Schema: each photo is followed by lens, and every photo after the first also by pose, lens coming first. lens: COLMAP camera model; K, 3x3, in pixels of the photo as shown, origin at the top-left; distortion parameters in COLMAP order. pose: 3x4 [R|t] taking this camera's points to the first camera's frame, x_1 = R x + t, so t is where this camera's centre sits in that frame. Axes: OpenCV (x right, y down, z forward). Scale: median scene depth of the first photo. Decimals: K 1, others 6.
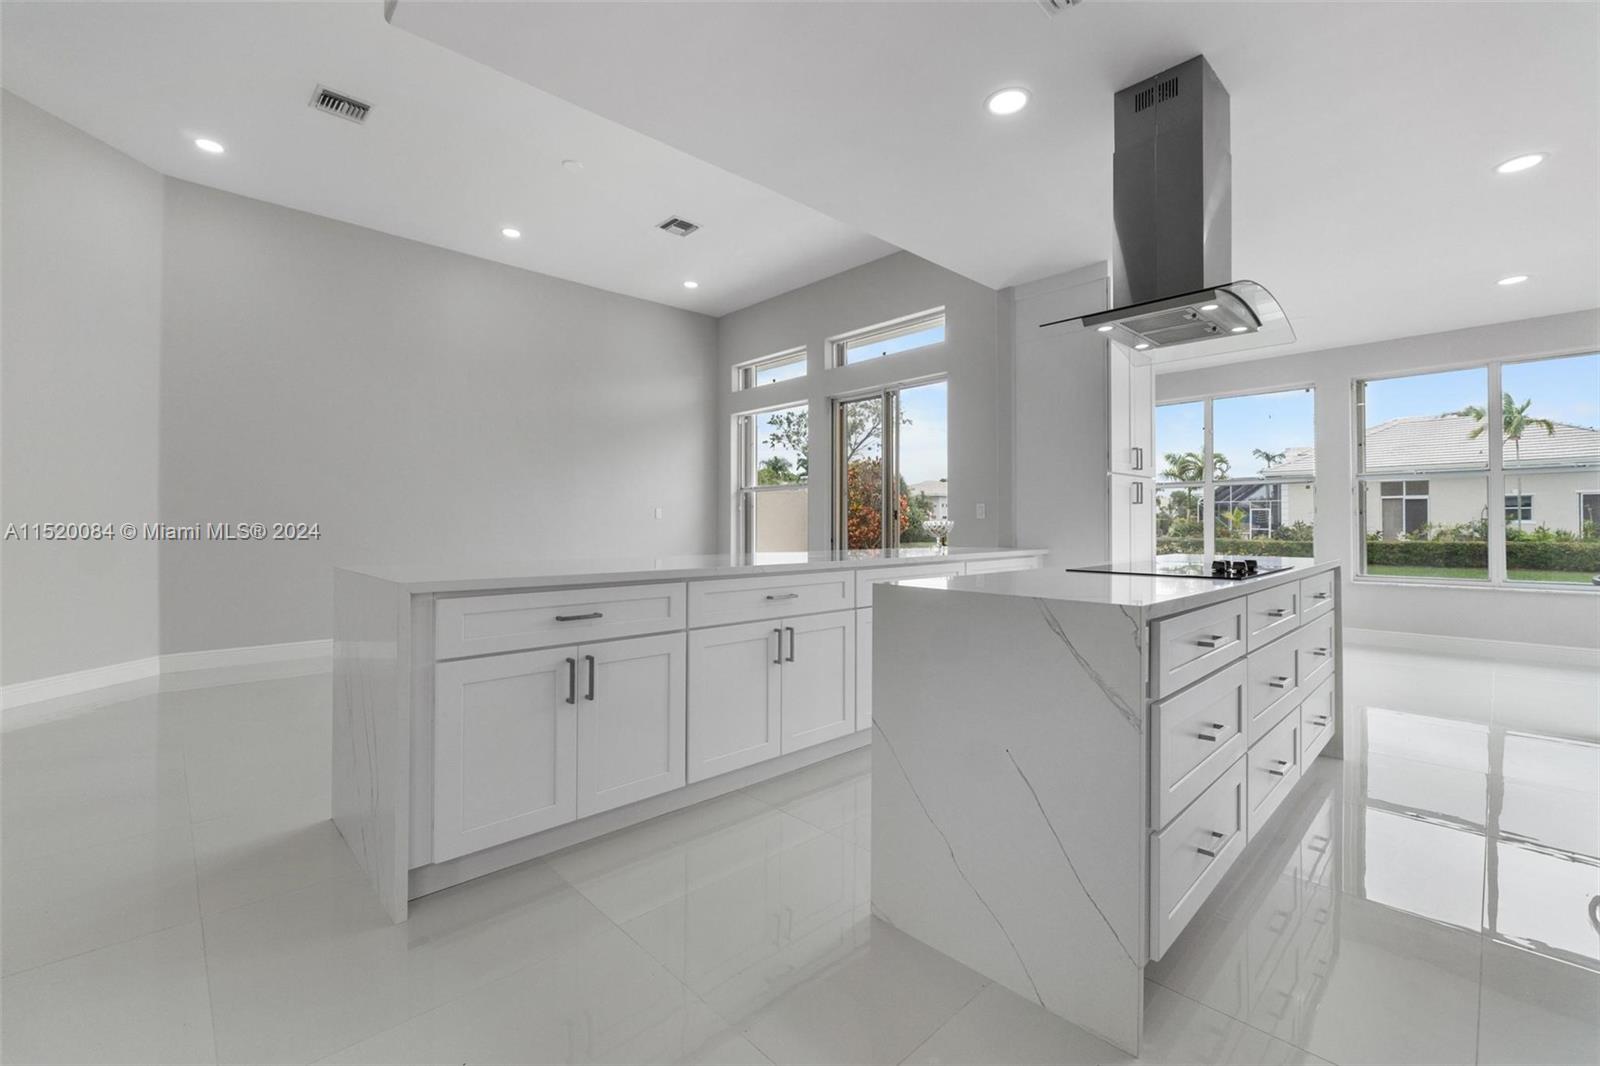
lens RADIAL K [[678.8, 0, 805.0], [0, 678.8, 522.6], [0, 0, 1]] dist [-0.004771, 0.000049]
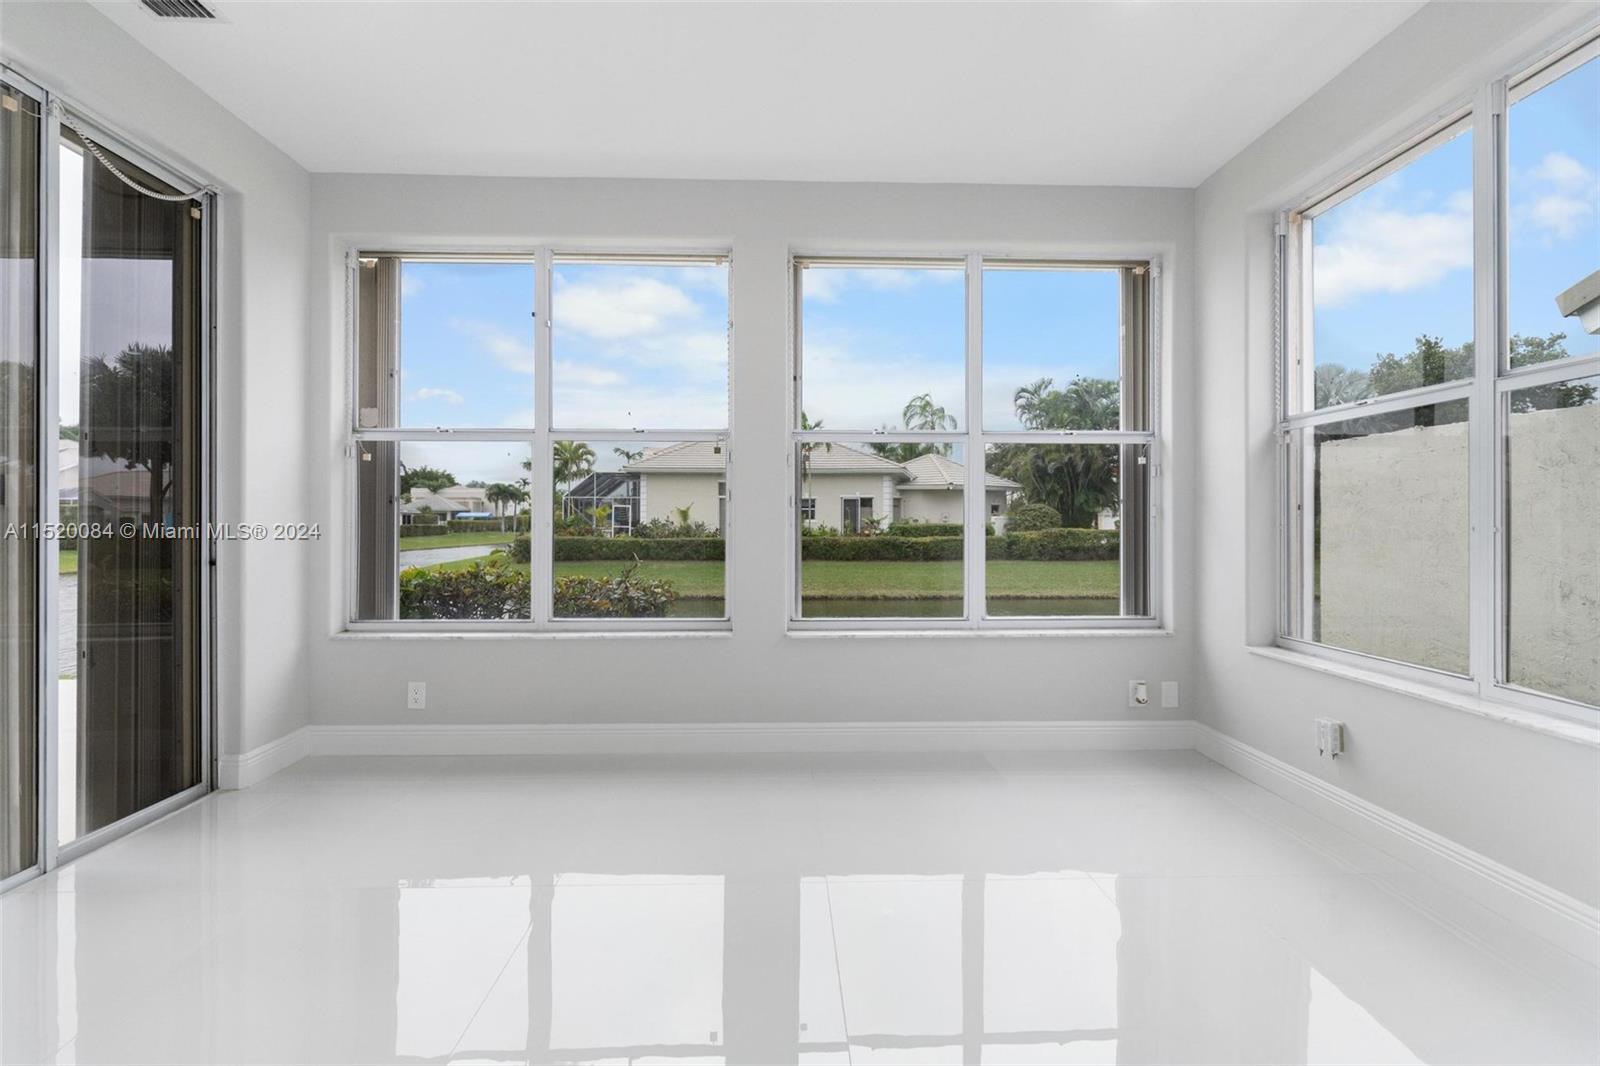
lens RADIAL K [[741.8, 0, 805.5], [0, 741.8, 522.2], [0, 0, 1]] dist [0.000814, -0.000011]
pose [[0.669603, 0.003447, 0.742712, 0.089593], [-0.006627, 0.999977, 0.001334, 0.000184], [-0.742690, -0.005815, 0.669610, 0.139563]]
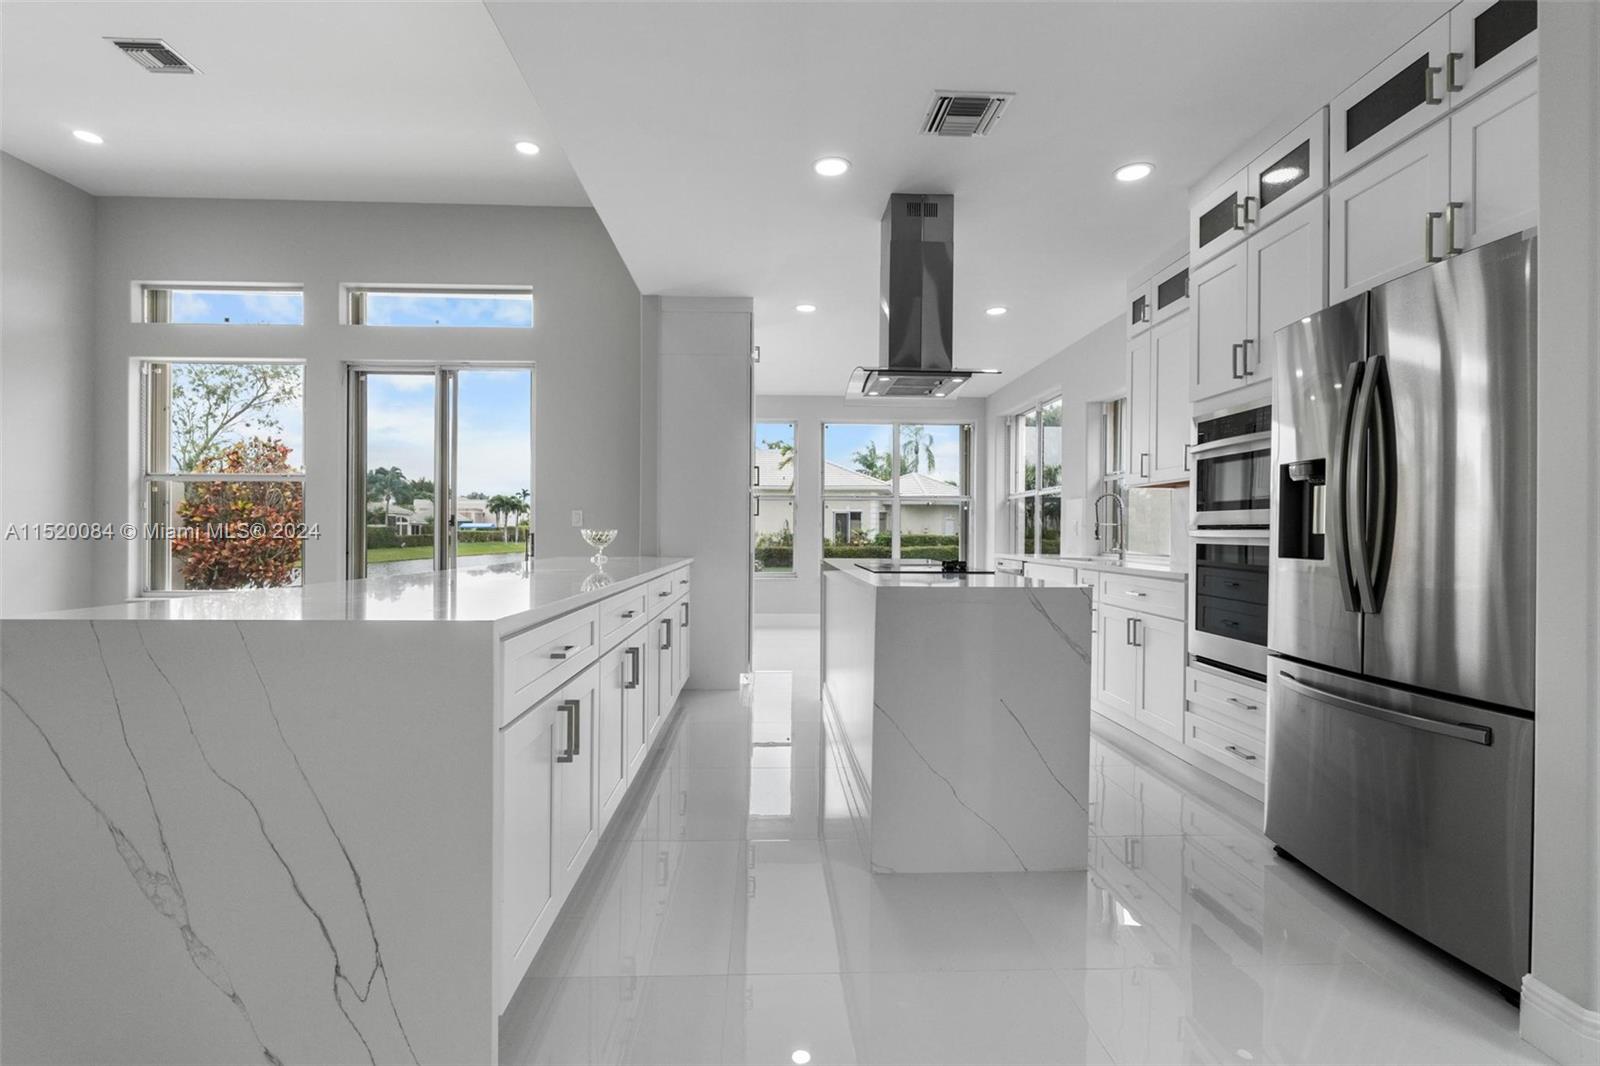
lens RADIAL K [[747.5, 0, 799.8], [0, 747.5, 538.7], [0, 0, 1]] dist [0.001398, -0.000694]
pose [[0.665209, -0.000302, 0.746657, -0.065728], [-0.008949, 0.999925, 0.008377, -0.000045], [-0.746603, -0.012254, 0.665157, 0.017960]]
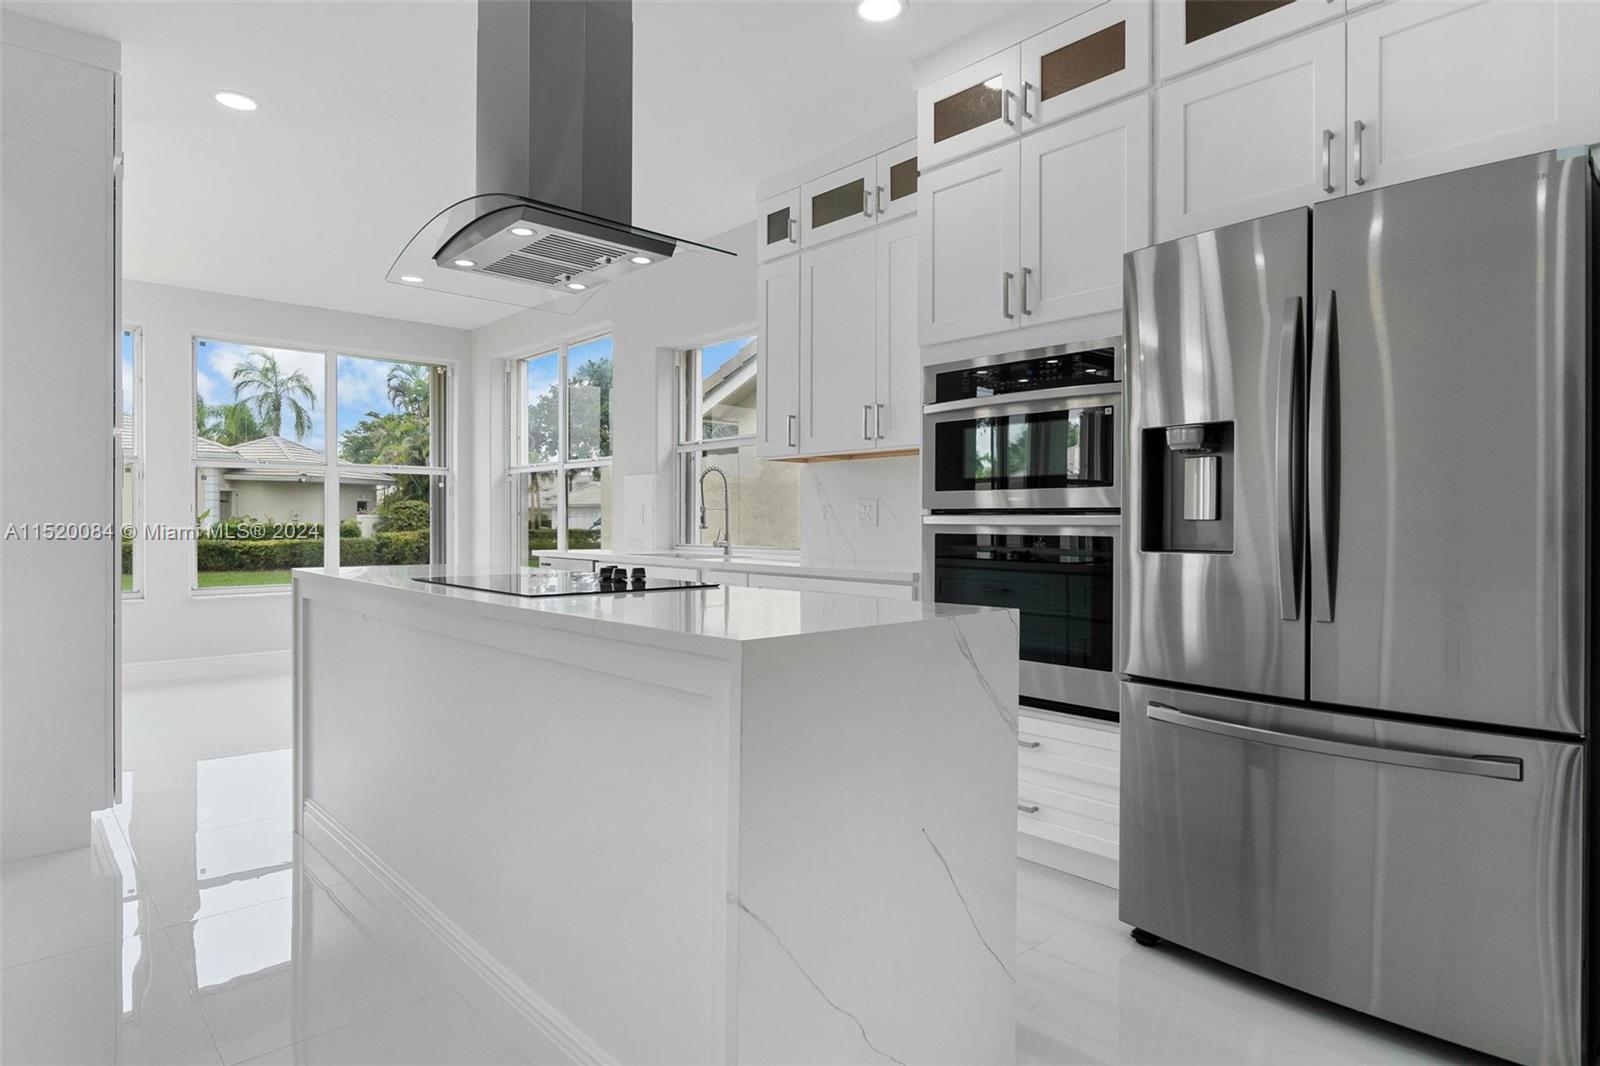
lens RADIAL K [[879.7, 0, 803.0], [0, 879.7, 527.2], [0, 0, 1]] dist [-0.001156, 0.000244]
pose [[0.021416, -0.003440, 0.999765, -0.039561], [-0.004925, 0.999982, 0.003546, 0.000150], [-0.999759, -0.004999, 0.021398, 0.066230]]
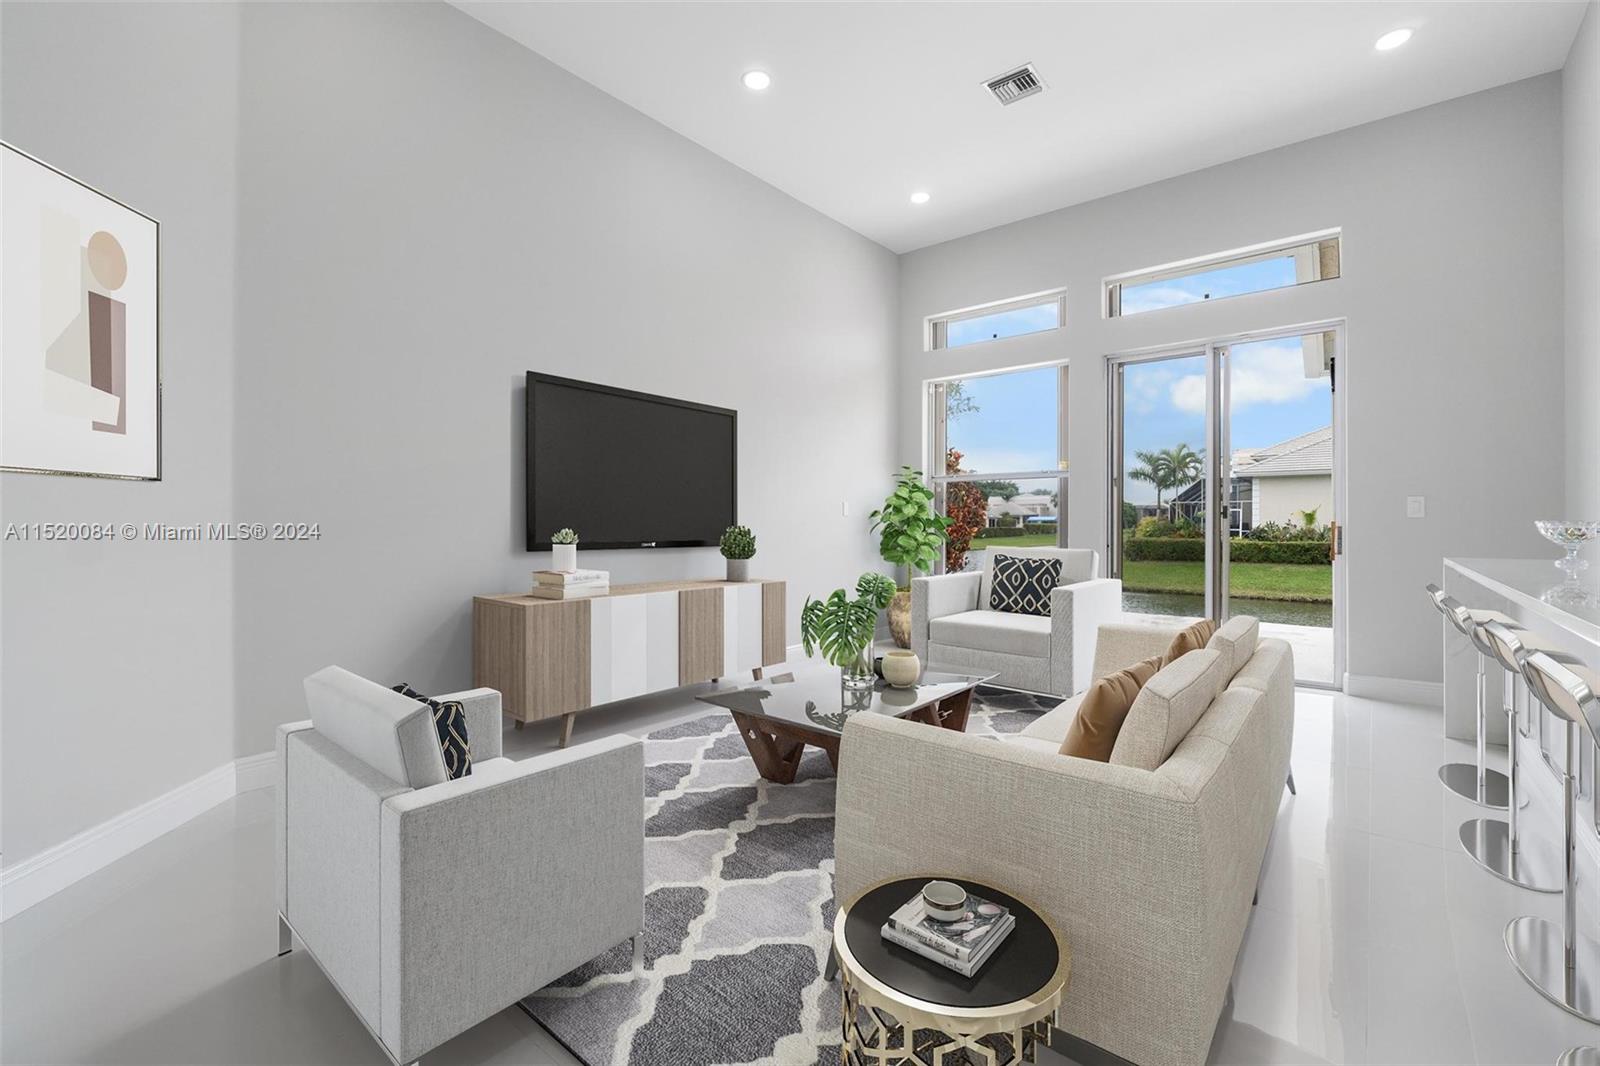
lens RADIAL K [[698.1, 0, 801.7], [0, 698.1, 524.8], [0, 0, 1]] dist [-0.000254, -0.000033]
pose [[0.993468, 0.003709, 0.114050, -0.102878], [-0.004277, 0.999980, 0.004731, 0.000289], [-0.114030, -0.005187, 0.993464, 0.070209]]
